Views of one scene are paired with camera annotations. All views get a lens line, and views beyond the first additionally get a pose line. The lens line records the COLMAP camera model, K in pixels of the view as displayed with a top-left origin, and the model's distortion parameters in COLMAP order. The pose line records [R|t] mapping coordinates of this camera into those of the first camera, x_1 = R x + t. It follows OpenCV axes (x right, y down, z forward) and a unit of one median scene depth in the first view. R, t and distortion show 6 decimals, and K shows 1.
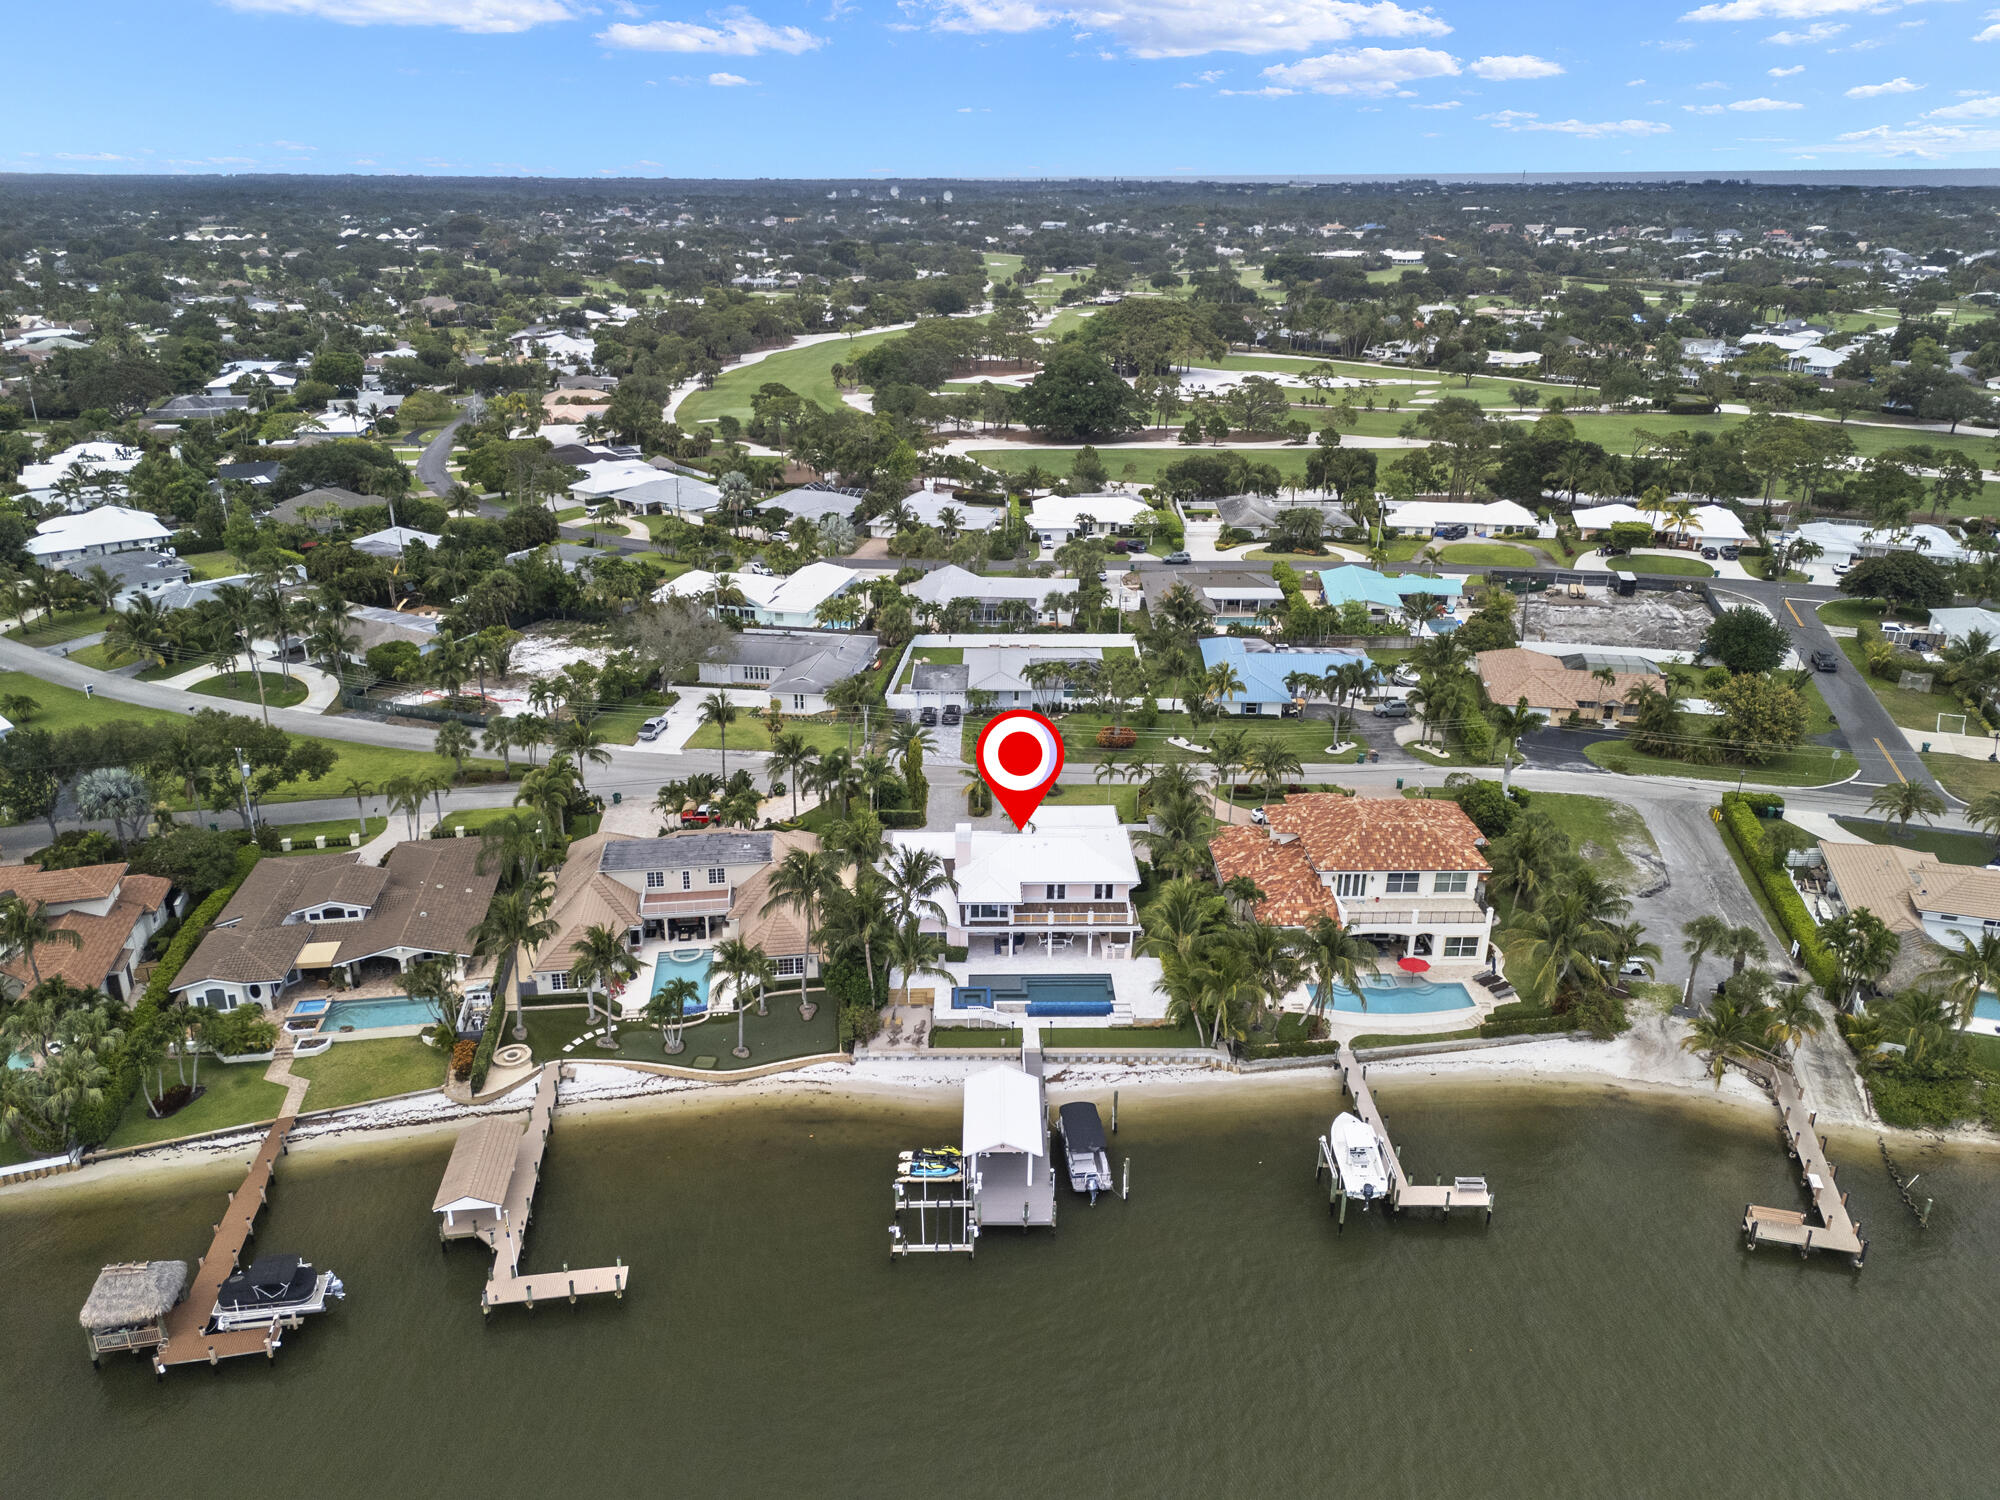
lens RADIAL K [[1518.4, 0, 1001.5], [0, 1518.4, 757.5], [0, 0, 1]] dist [0.056861, -0.022382]
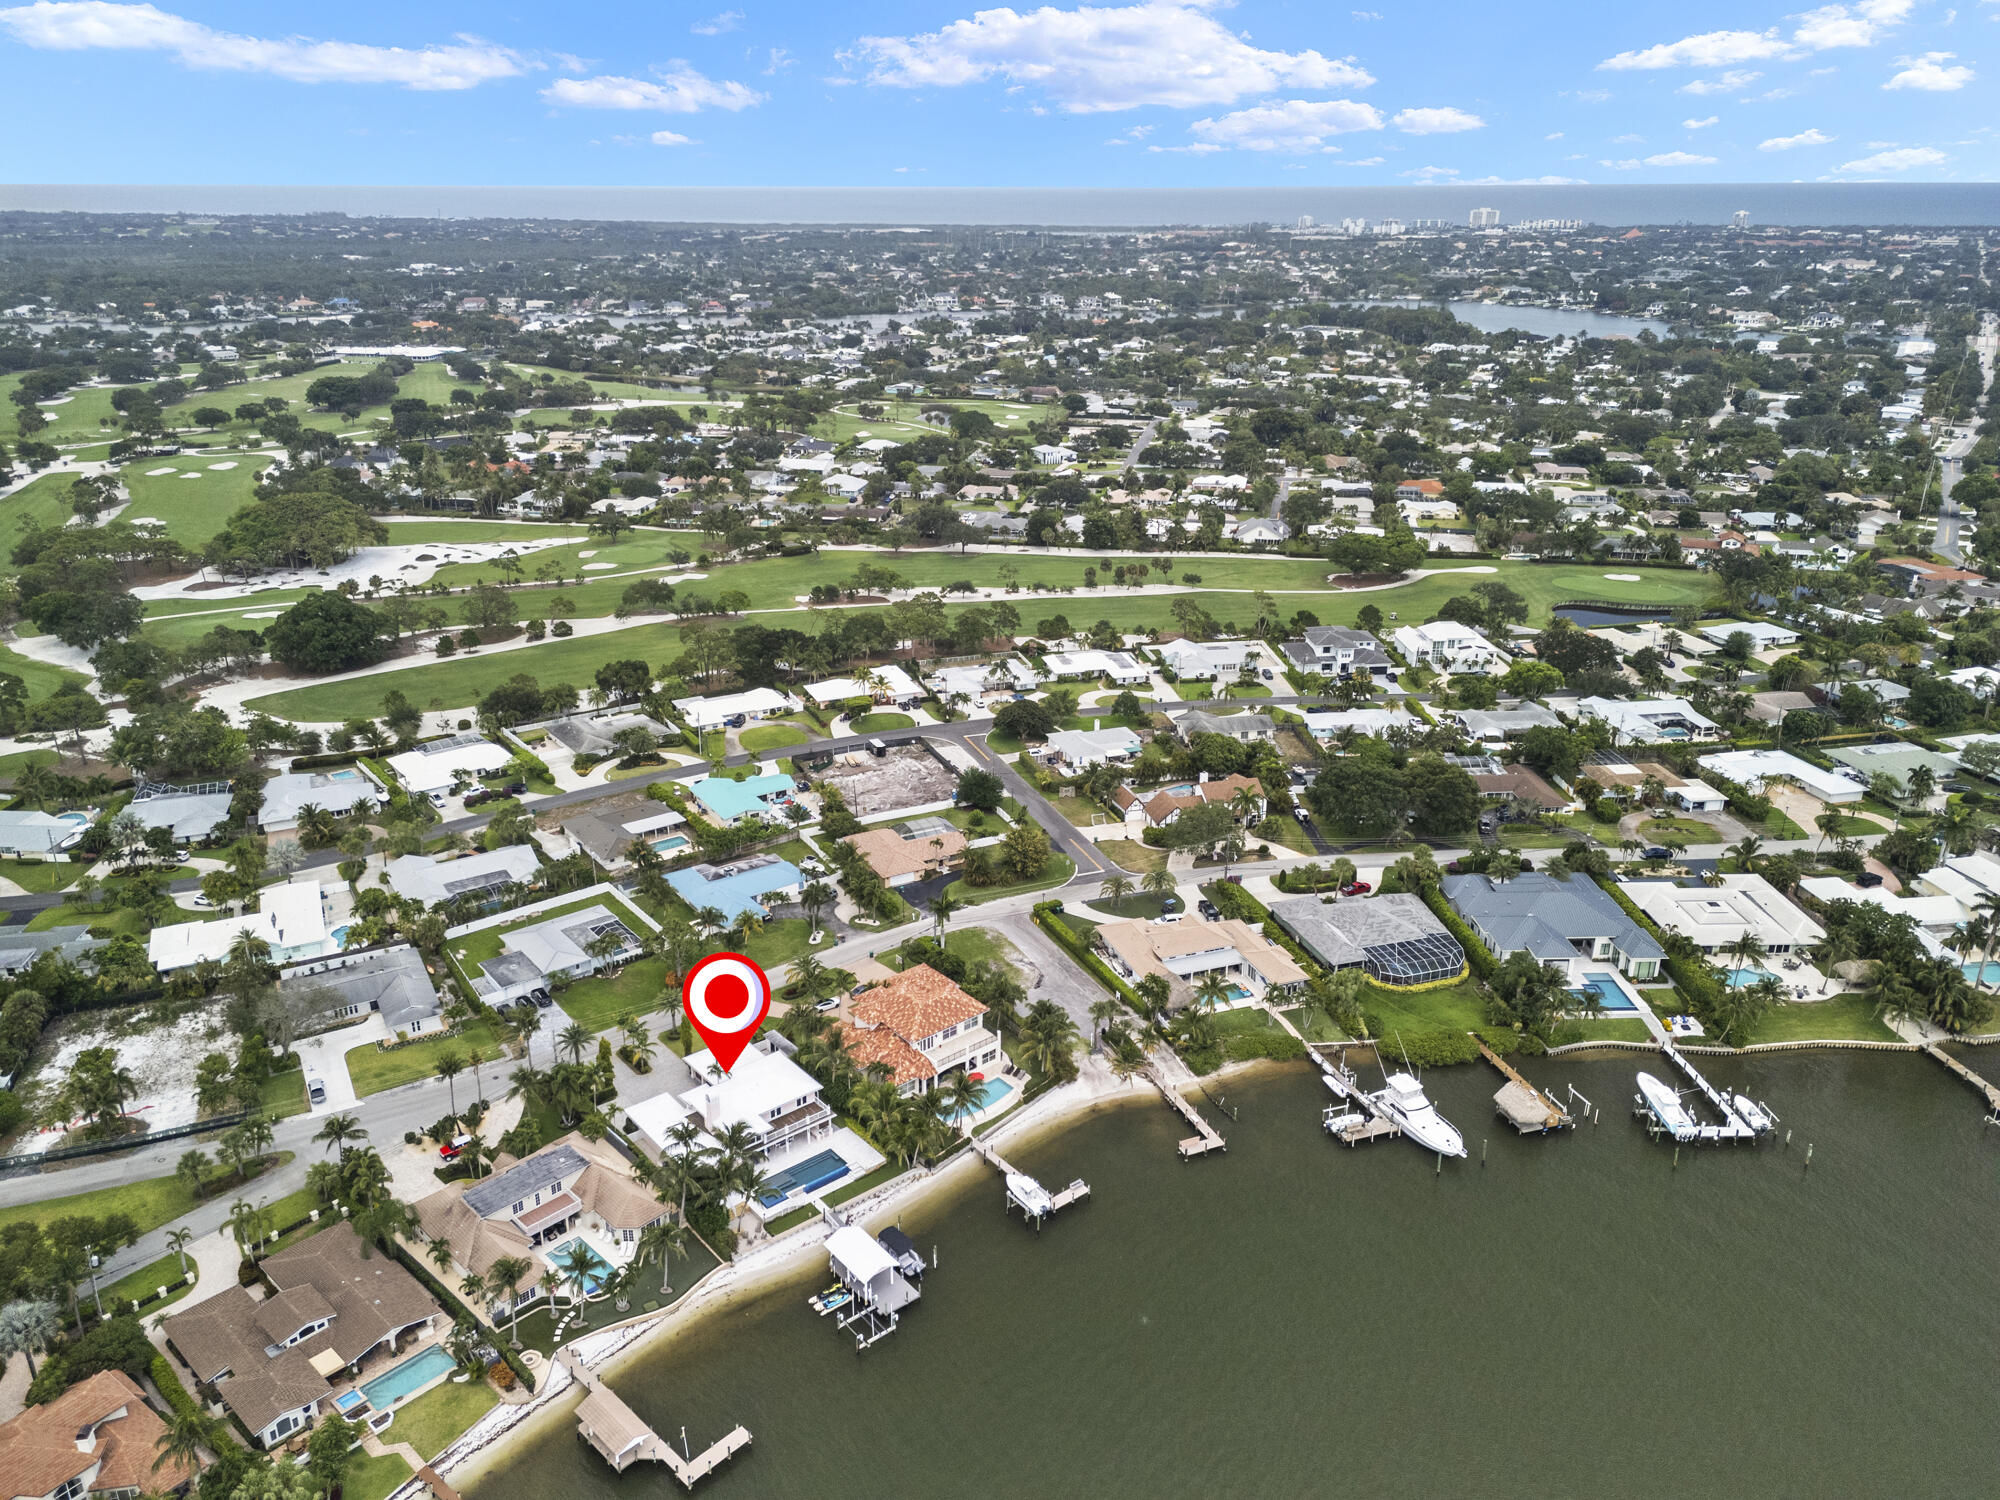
lens RADIAL K [[1518.4, 0, 1002.8], [0, 1518.4, 751.3], [0, 0, 1]] dist [0.056861, -0.022382]
pose [[0.779689, -0.233470, 0.581014, -0.675787], [0.226295, 0.970237, 0.086197, -0.395365], [-0.583846, 0.064274, 0.809316, -0.507264]]
